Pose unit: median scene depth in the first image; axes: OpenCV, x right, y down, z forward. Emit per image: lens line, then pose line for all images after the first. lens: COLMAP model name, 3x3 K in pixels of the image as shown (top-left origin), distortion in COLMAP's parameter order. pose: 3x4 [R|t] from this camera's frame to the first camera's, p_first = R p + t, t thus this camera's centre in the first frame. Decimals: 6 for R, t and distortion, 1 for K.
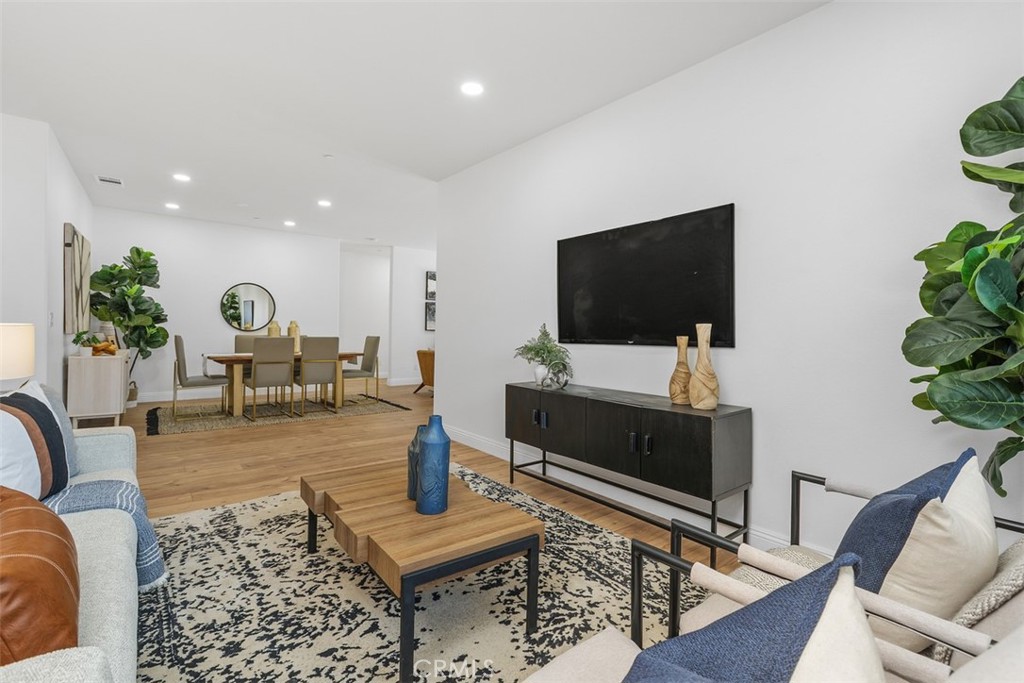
lens RADIAL K [[471.9, 0, 511.0], [0, 471.9, 335.6], [0, 0, 1]] dist [0.000244, -0.000788]
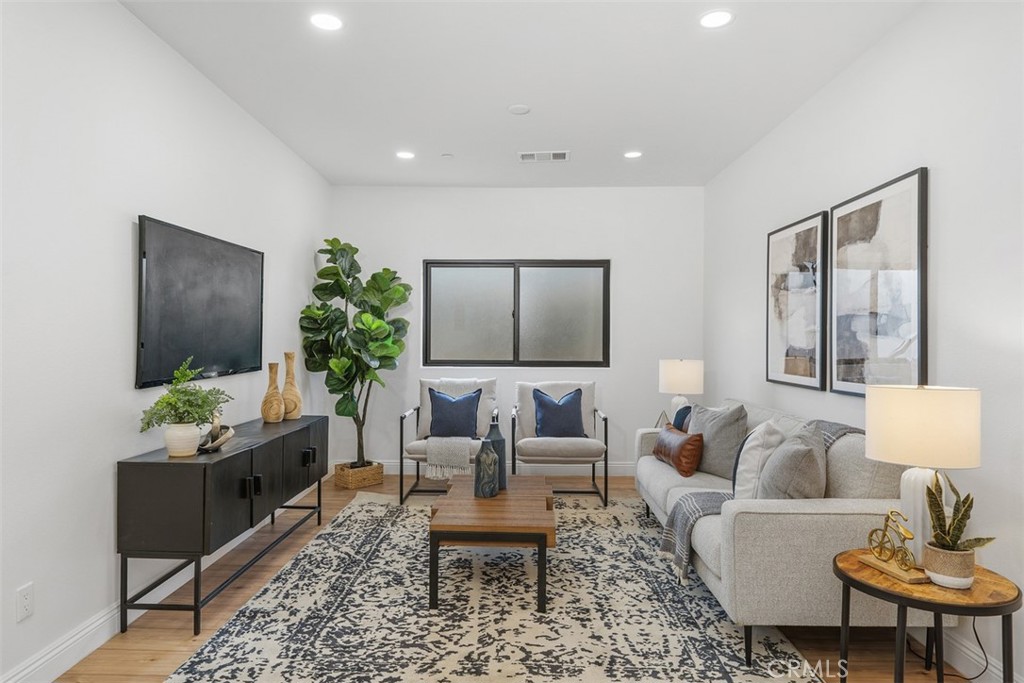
lens RADIAL K [[646.4, 0, 509.9], [0, 646.4, 336.9], [0, 0, 1]] dist [-0.010776, -0.001435]
pose [[-0.776812, -0.020765, 0.629390, -1.236267], [-0.012544, 0.999768, 0.017502, -0.111547], [-0.629608, 0.005701, -0.776892, 2.153076]]
